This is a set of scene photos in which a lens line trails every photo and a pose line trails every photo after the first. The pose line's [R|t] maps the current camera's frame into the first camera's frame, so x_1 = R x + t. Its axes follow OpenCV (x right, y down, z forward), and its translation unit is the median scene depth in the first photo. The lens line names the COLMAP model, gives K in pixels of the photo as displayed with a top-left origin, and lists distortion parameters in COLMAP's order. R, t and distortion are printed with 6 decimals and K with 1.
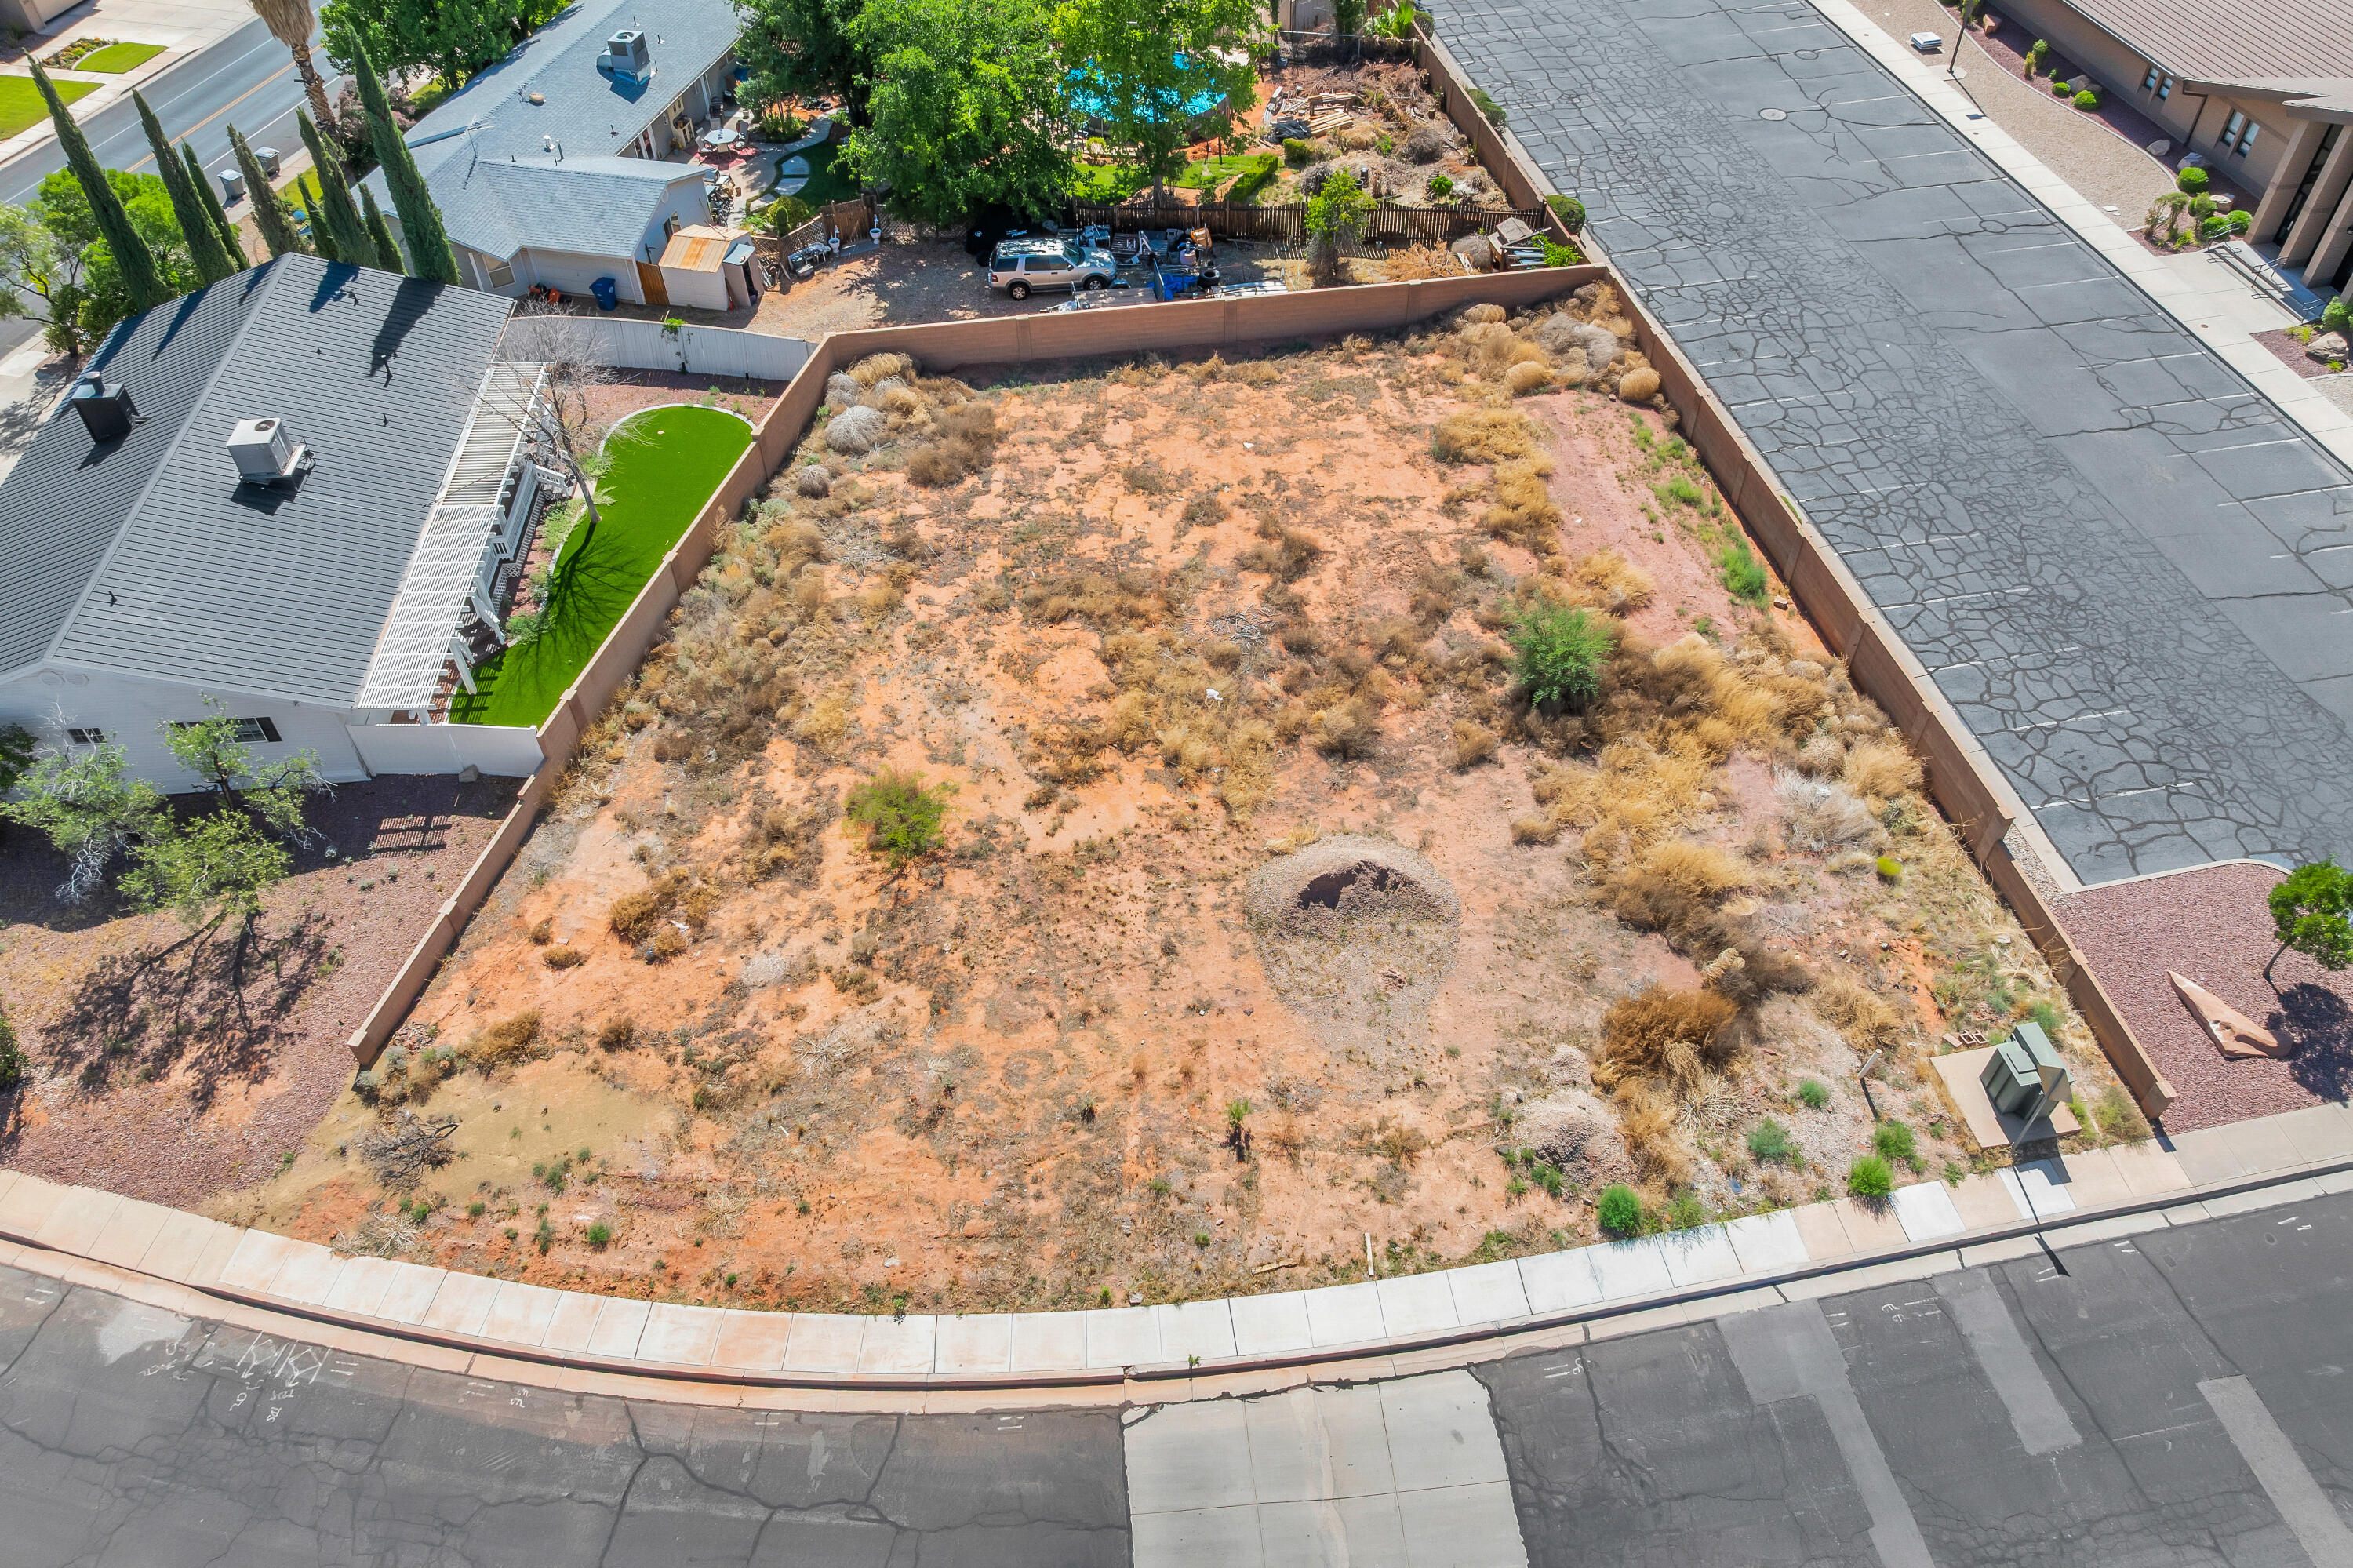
lens RADIAL K [[1684.9, 0, 1184.3], [0, 1684.9, 679.1], [0, 0, 1]] dist [-0.036818, -0.000333]
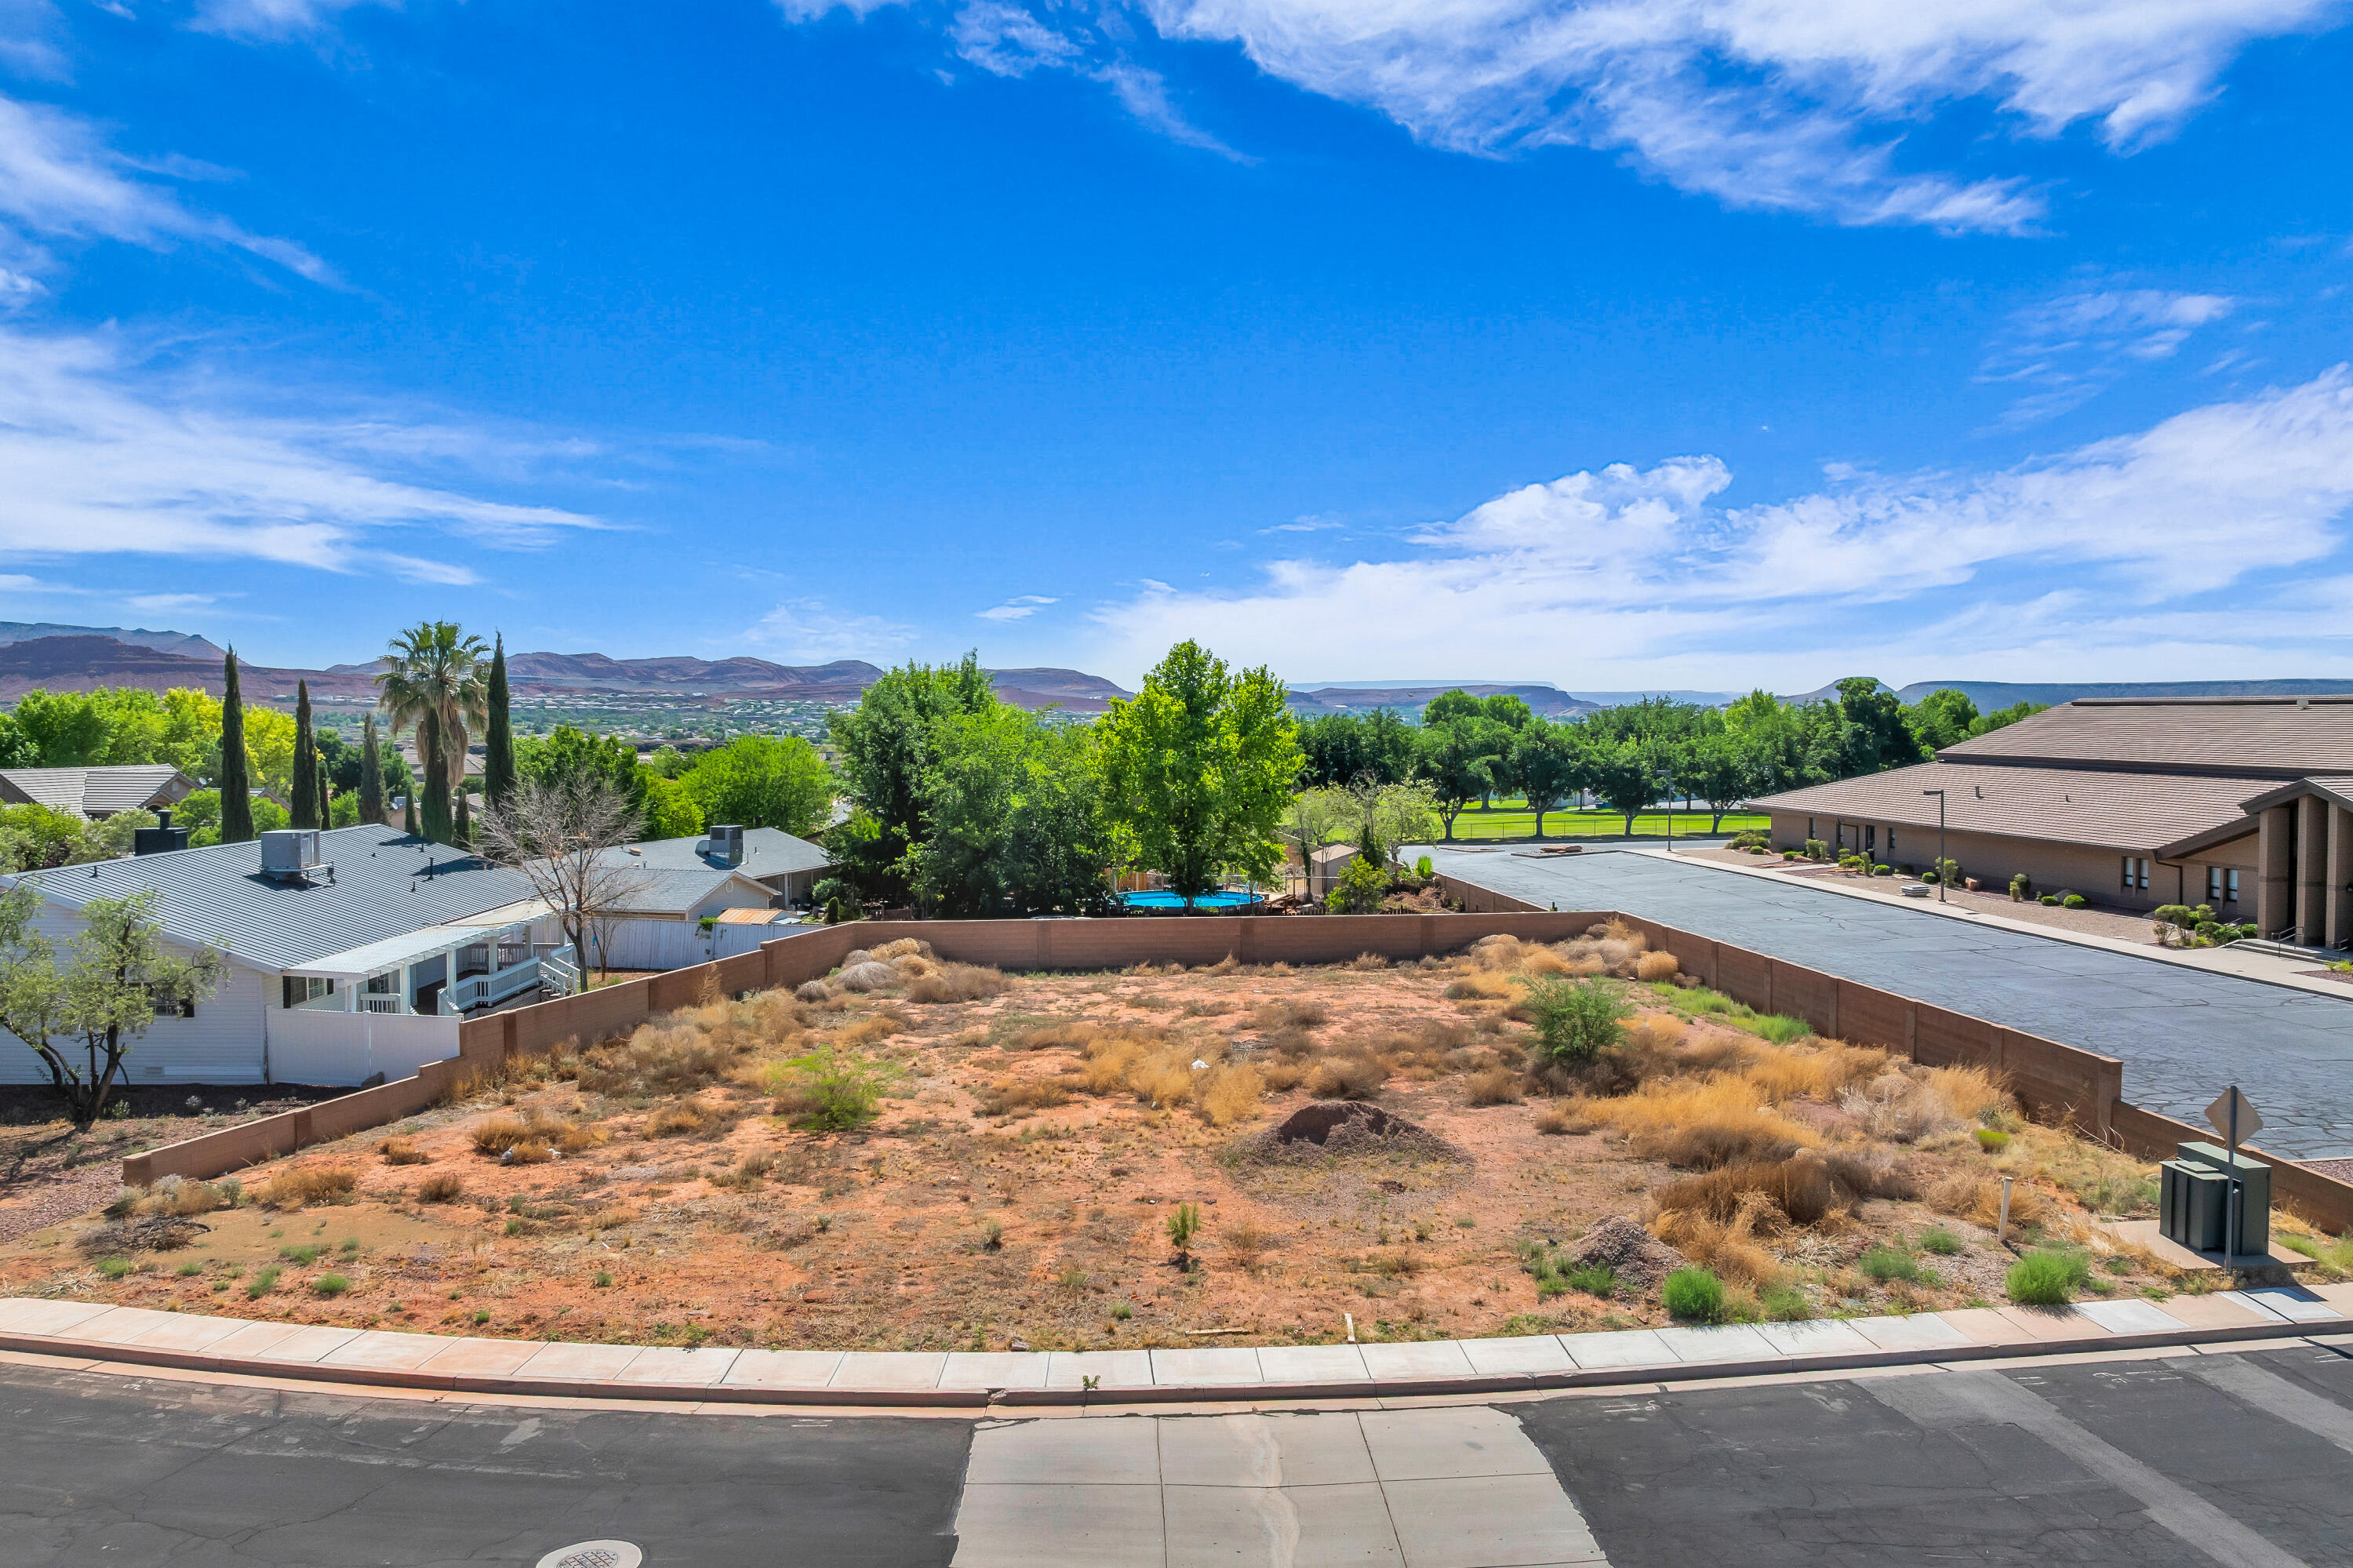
lens RADIAL K [[1653.1, 0, 1184.1], [0, 1653.1, 747.2], [0, 0, 1]] dist [-0.037556, -0.001937]
pose [[0.998340, 0.008012, -0.057040, 0.065416], [-0.044282, 0.740039, -0.671105, 0.536762], [0.036835, 0.672516, 0.739165, 0.257527]]
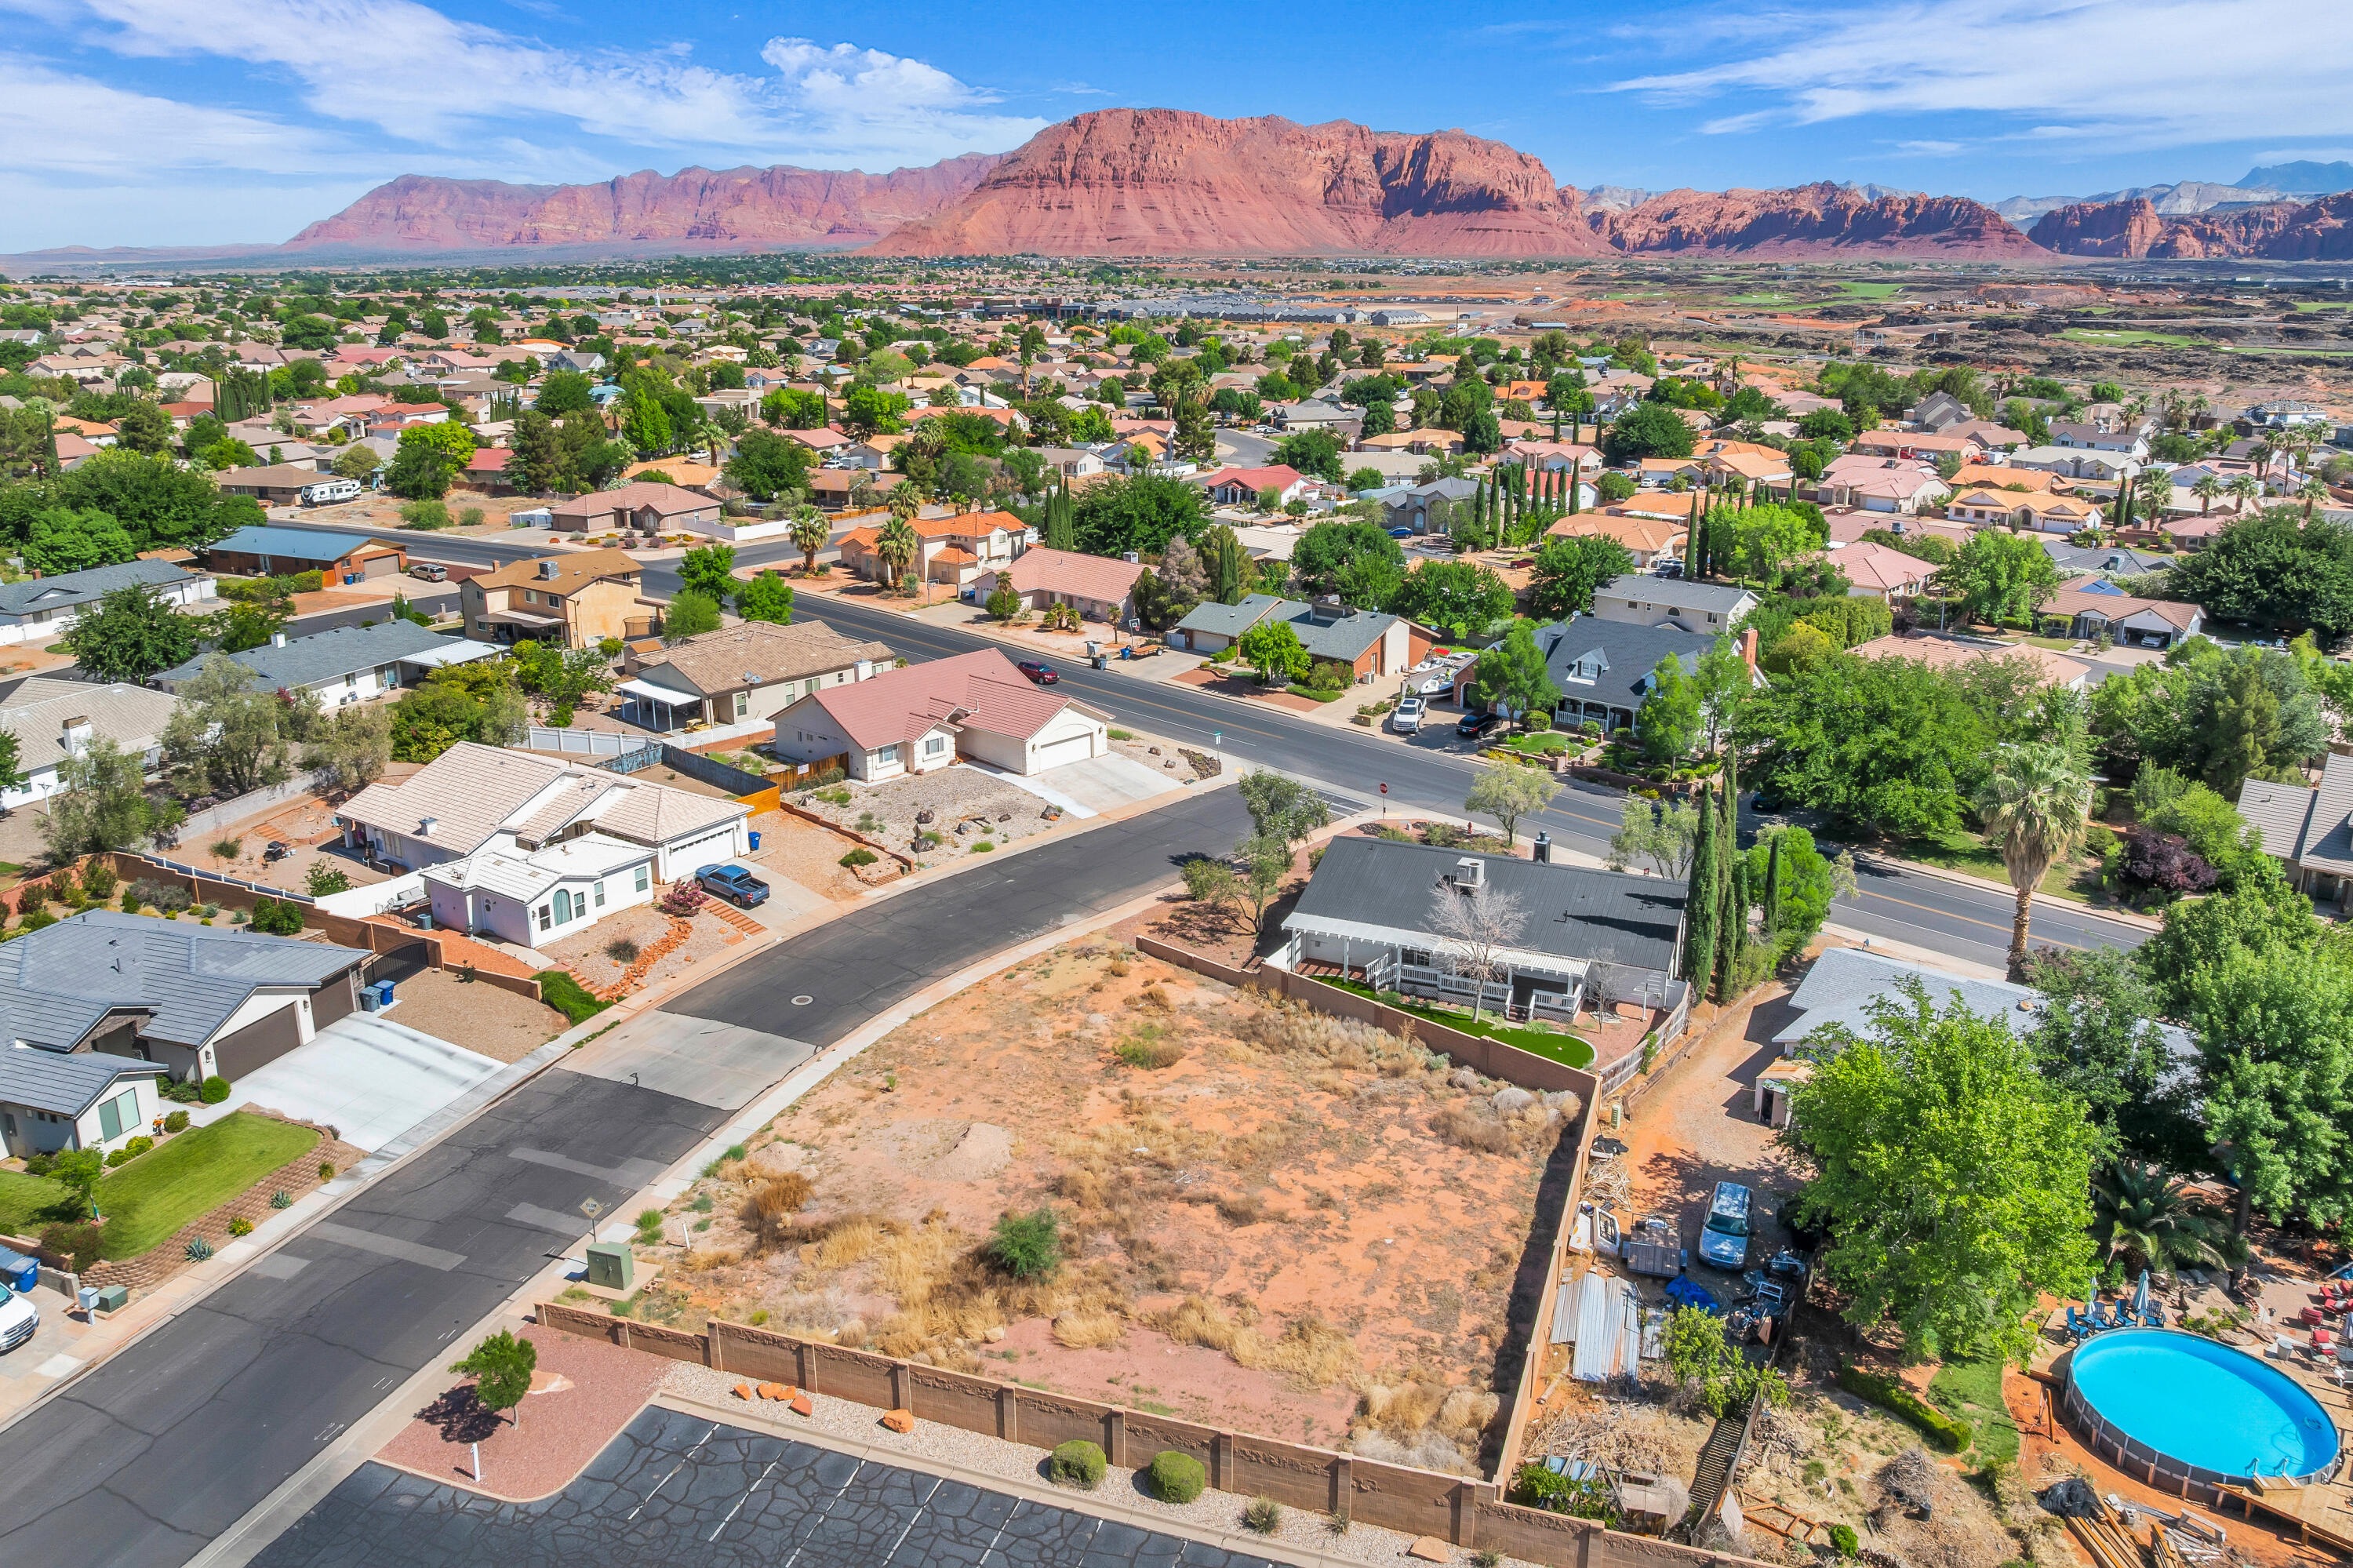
lens RADIAL K [[1662.4, 0, 1193.3], [0, 1662.4, 631.4], [0, 0, 1]] dist [-0.039927, 0.002036]
pose [[-0.476277, 0.192198, -0.858033, 1.370396], [-0.599391, 0.642999, 0.476741, -1.191556], [0.643343, 0.741358, -0.191044, 1.086012]]
